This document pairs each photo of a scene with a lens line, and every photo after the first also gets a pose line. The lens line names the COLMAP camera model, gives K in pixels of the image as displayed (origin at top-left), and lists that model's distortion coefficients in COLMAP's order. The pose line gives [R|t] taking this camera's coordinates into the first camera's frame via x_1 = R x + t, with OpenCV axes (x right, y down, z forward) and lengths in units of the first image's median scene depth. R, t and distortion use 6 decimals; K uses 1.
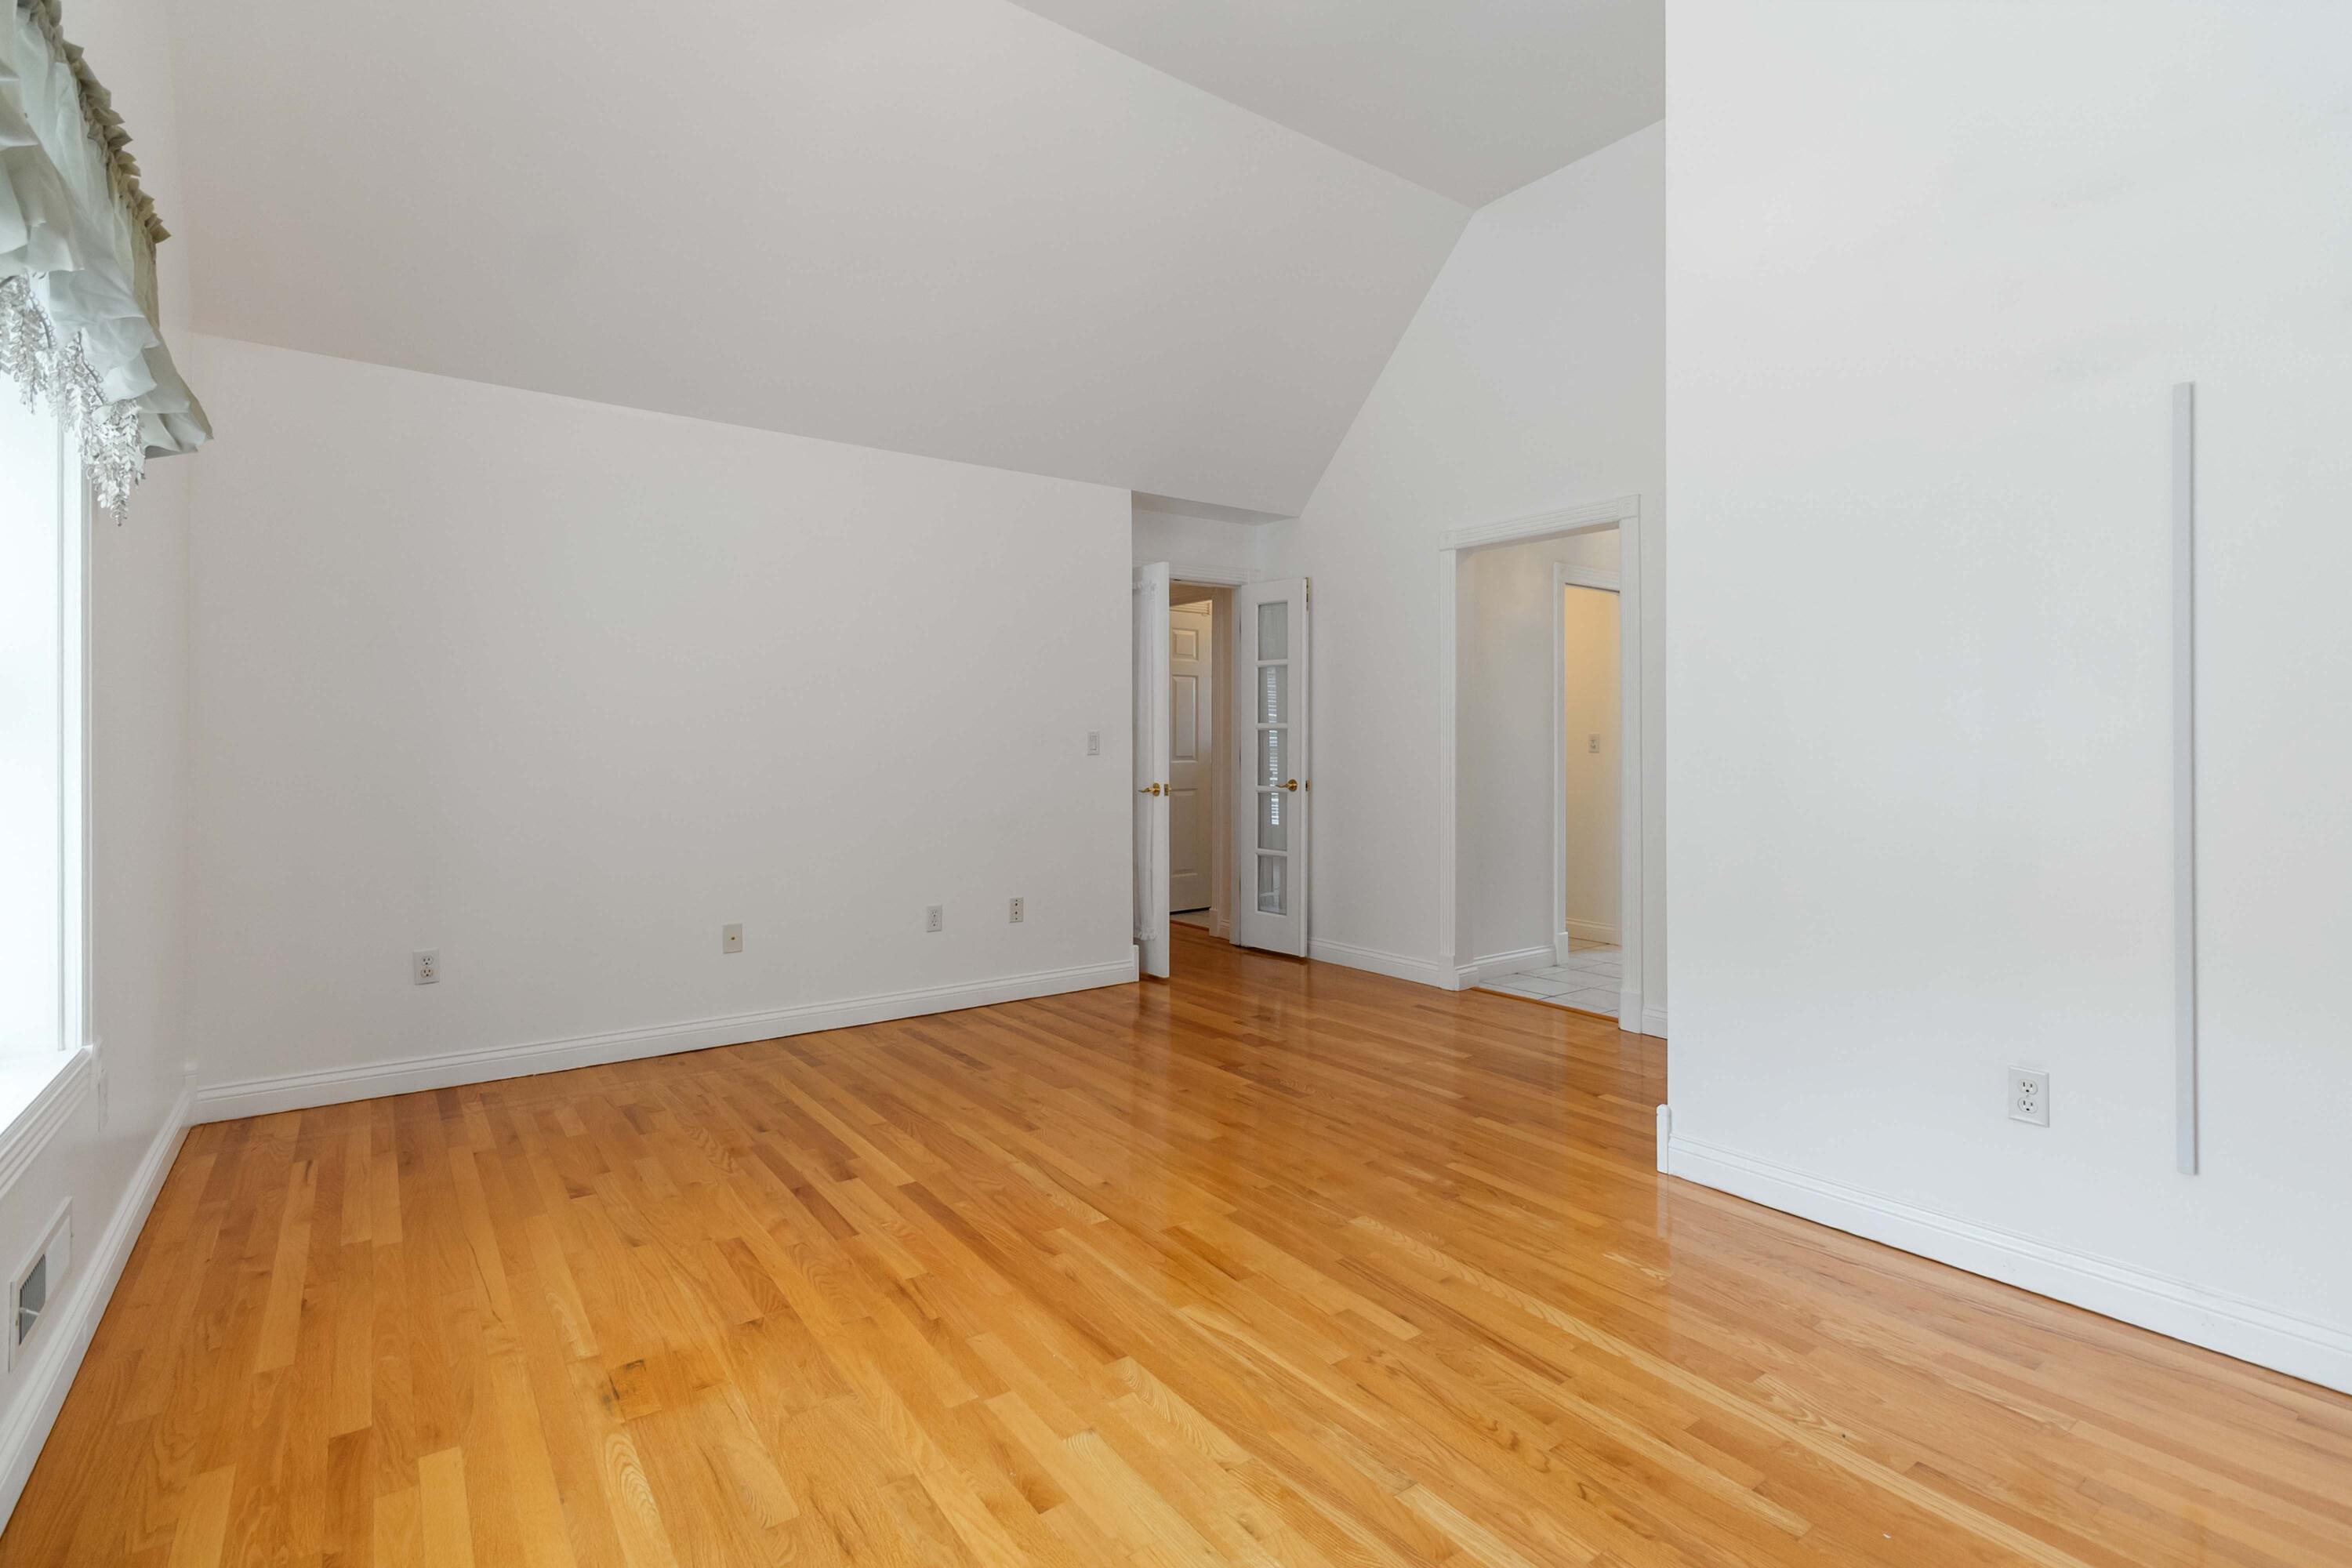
lens RADIAL K [[1113.5, 0, 1163.4], [0, 1113.5, 741.1], [0, 0, 1]] dist [0.001166, 0.000340]
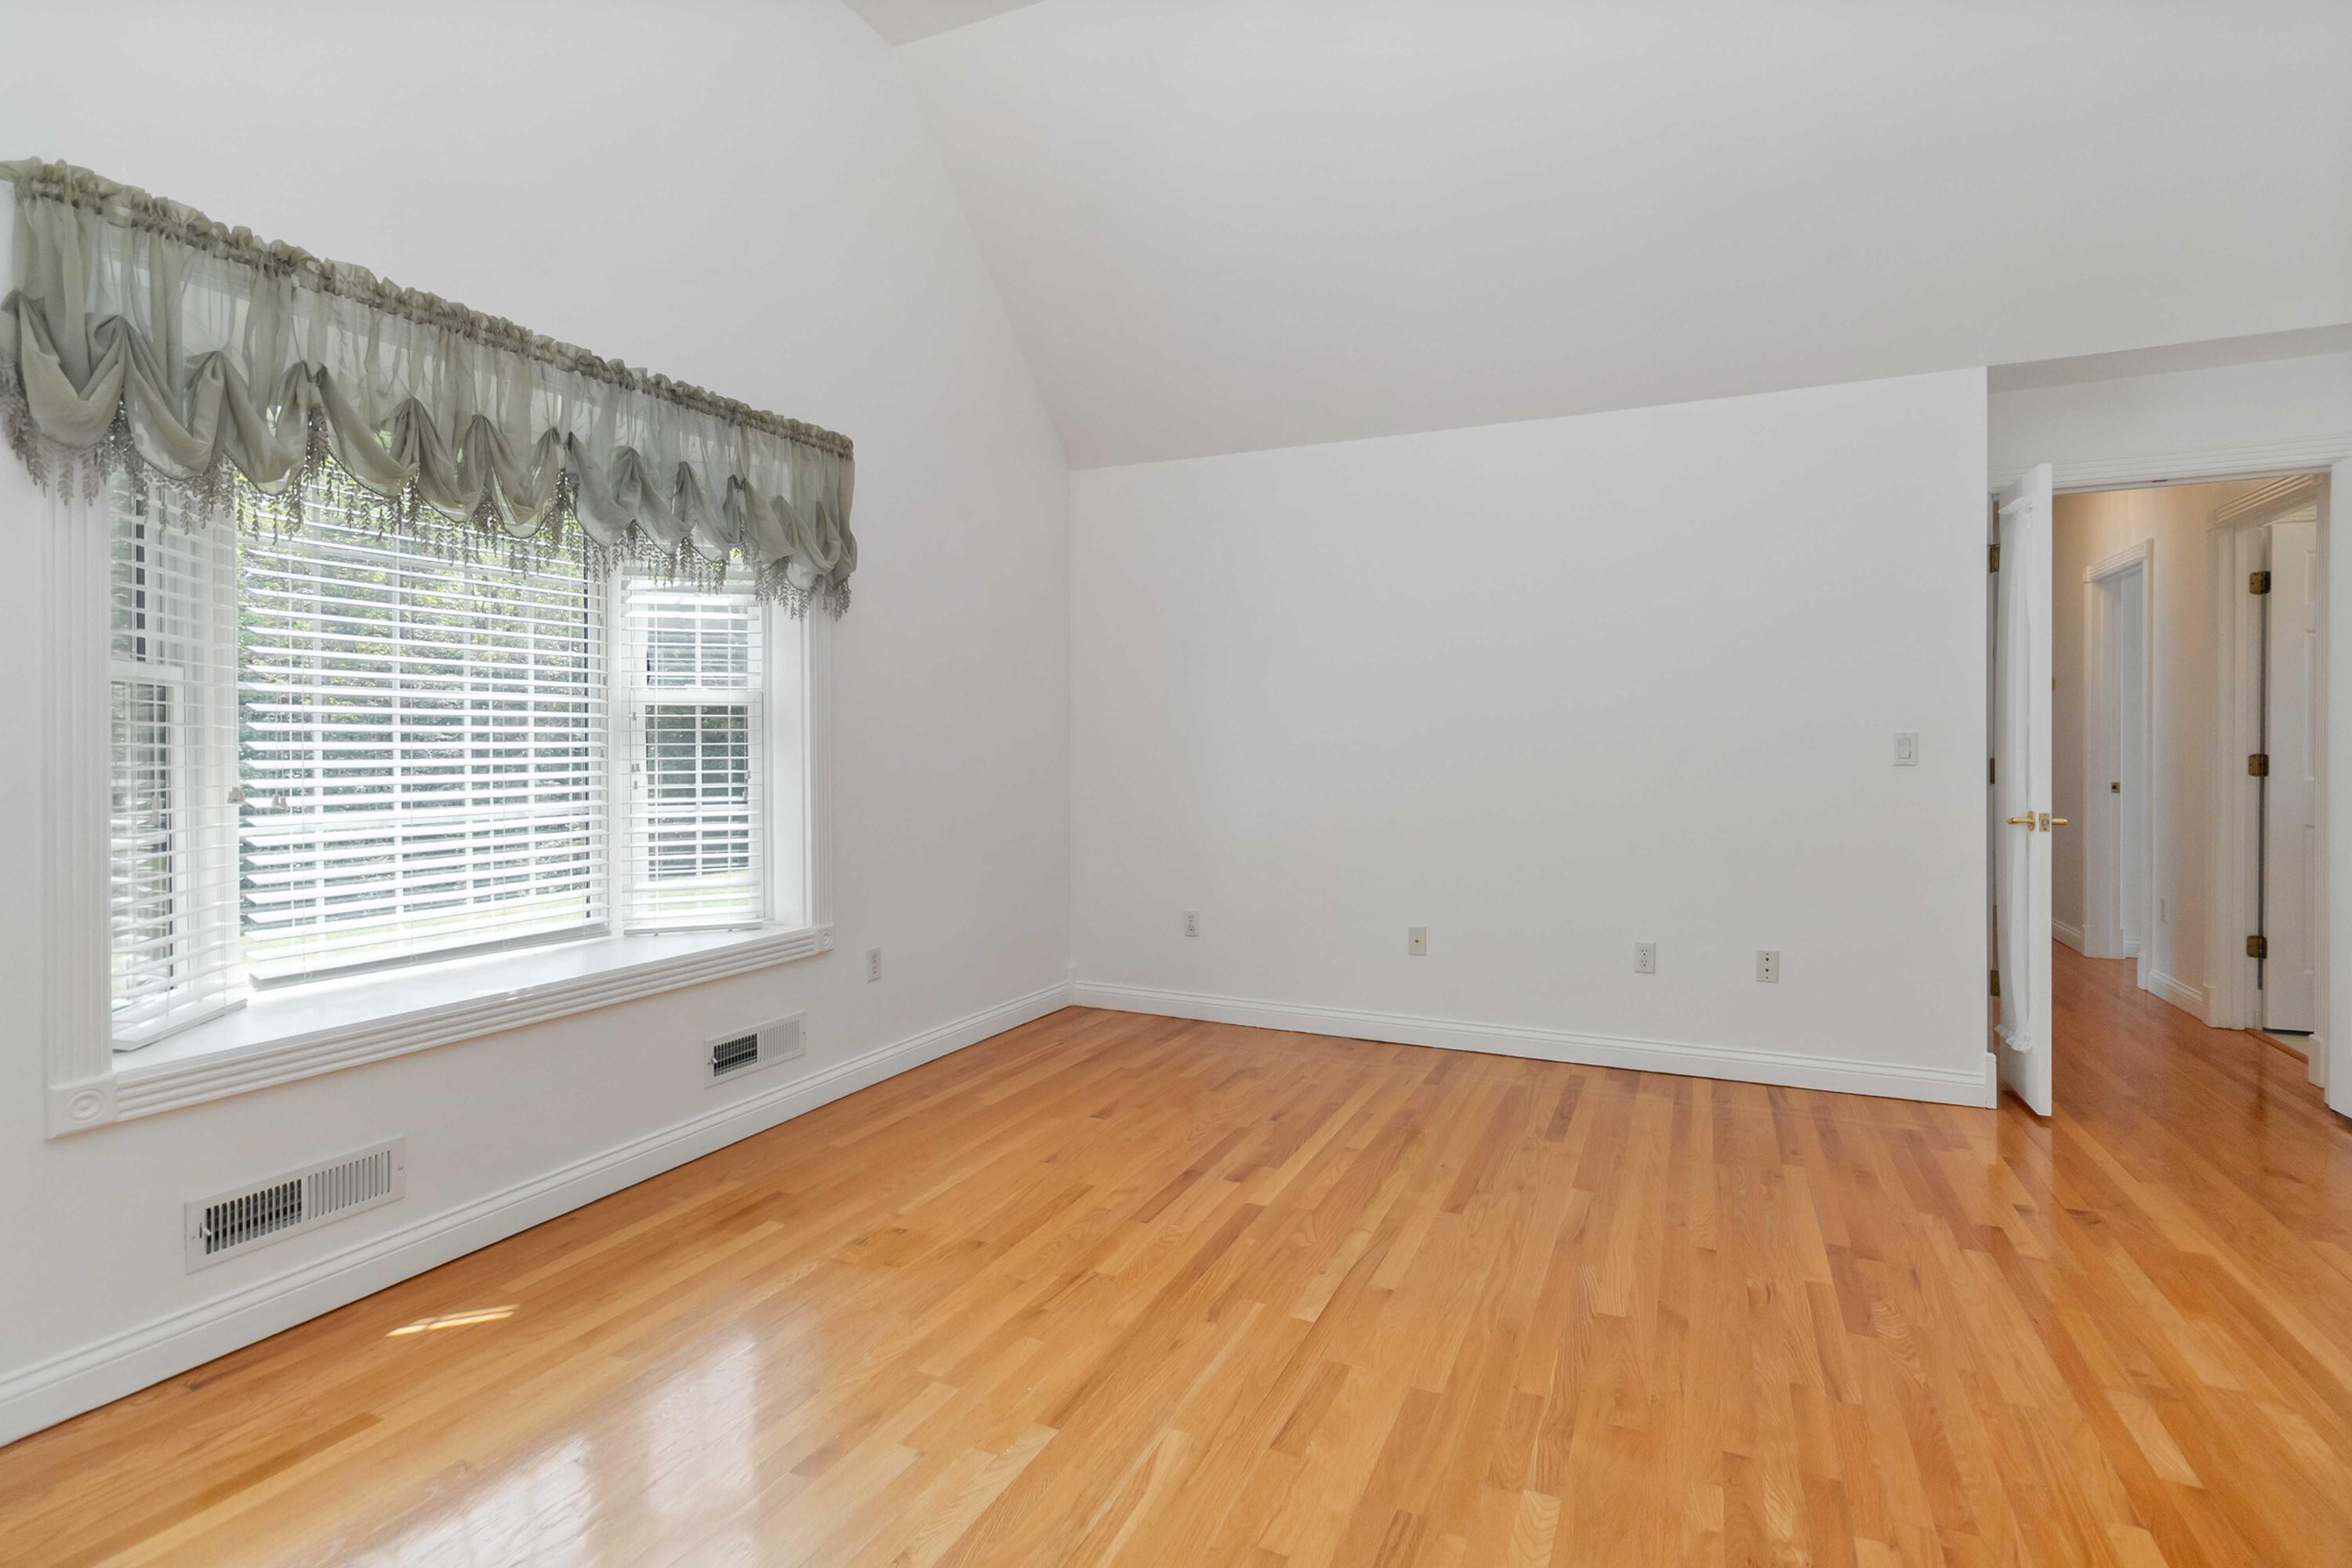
lens RADIAL K [[1113.5, 0, 1163.4], [0, 1113.5, 741.1], [0, 0, 1]] dist [0.001166, 0.000340]
pose [[0.486812, -0.003667, -0.873499, 0.571428], [0.002499, 0.999993, -0.002805, -0.003561], [0.873503, -0.000818, 0.486818, 0.451765]]
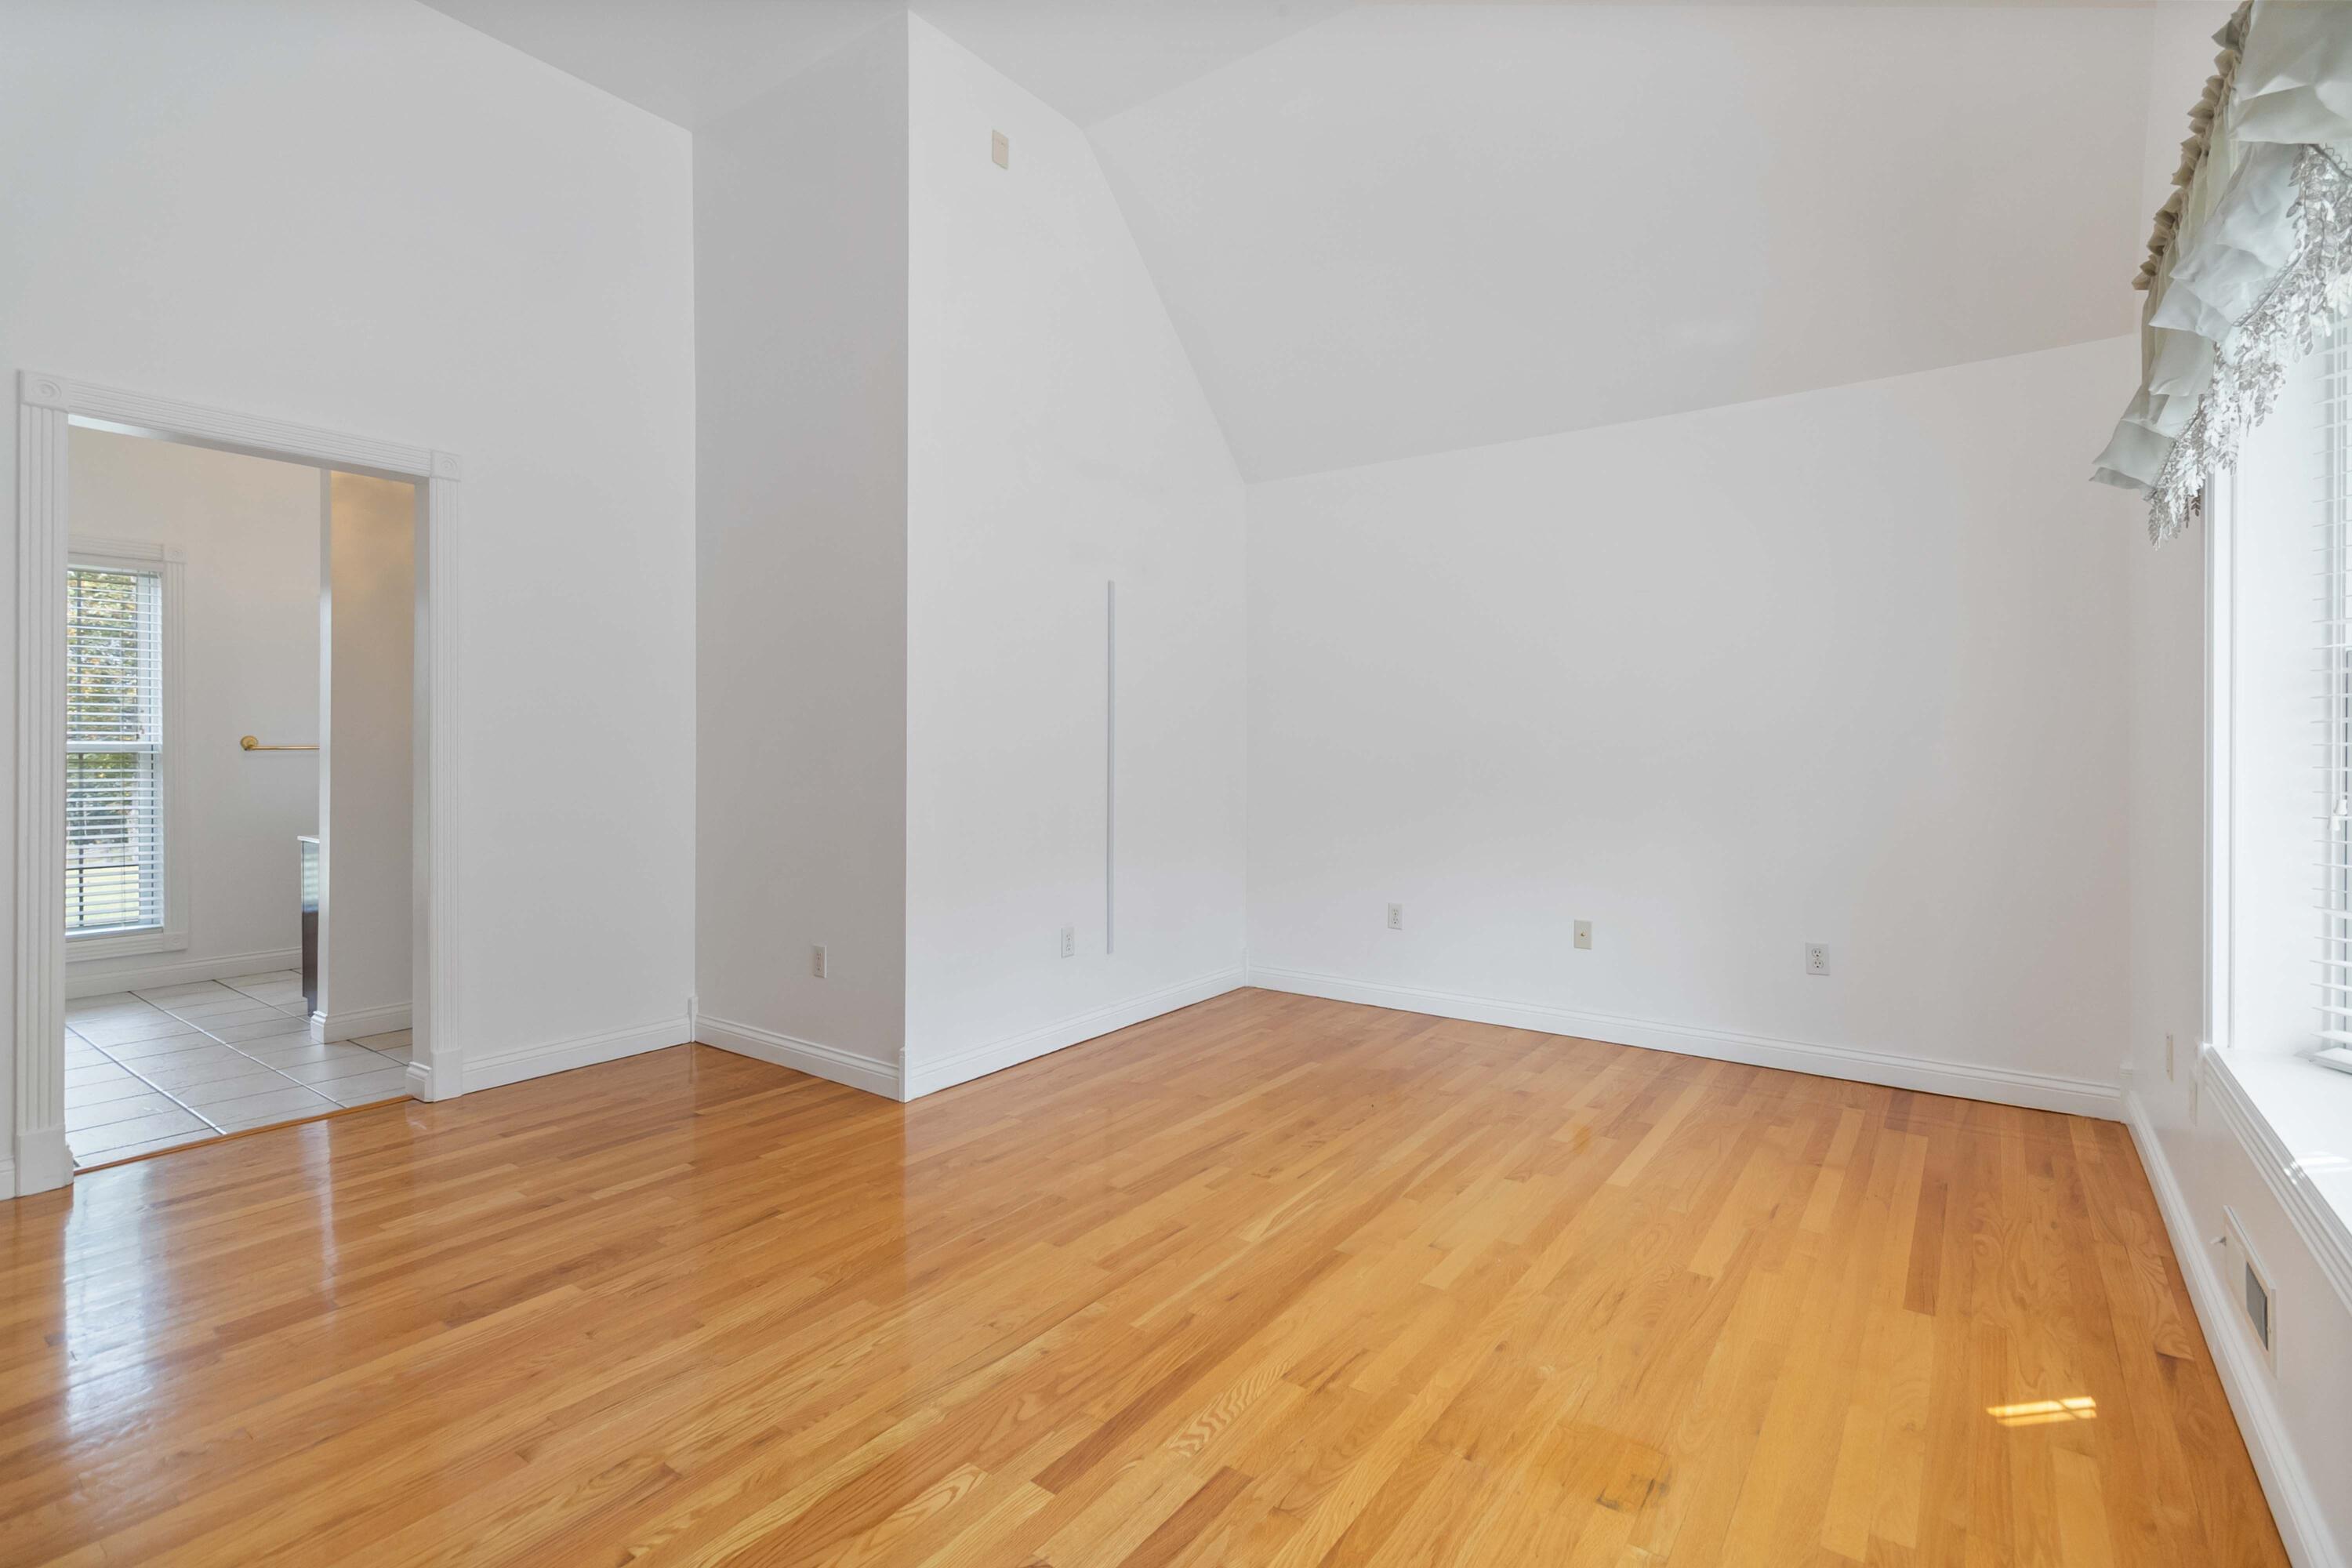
lens RADIAL K [[1112.0, 0, 1217.3], [0, 1112.0, 760.6], [0, 0, 1]] dist [0.000608, 0.000858]
pose [[-0.347155, -0.009368, 0.937761, -0.808876], [-0.000289, 0.999951, 0.009882, -0.000230], [-0.937808, 0.003160, -0.347141, 1.101868]]
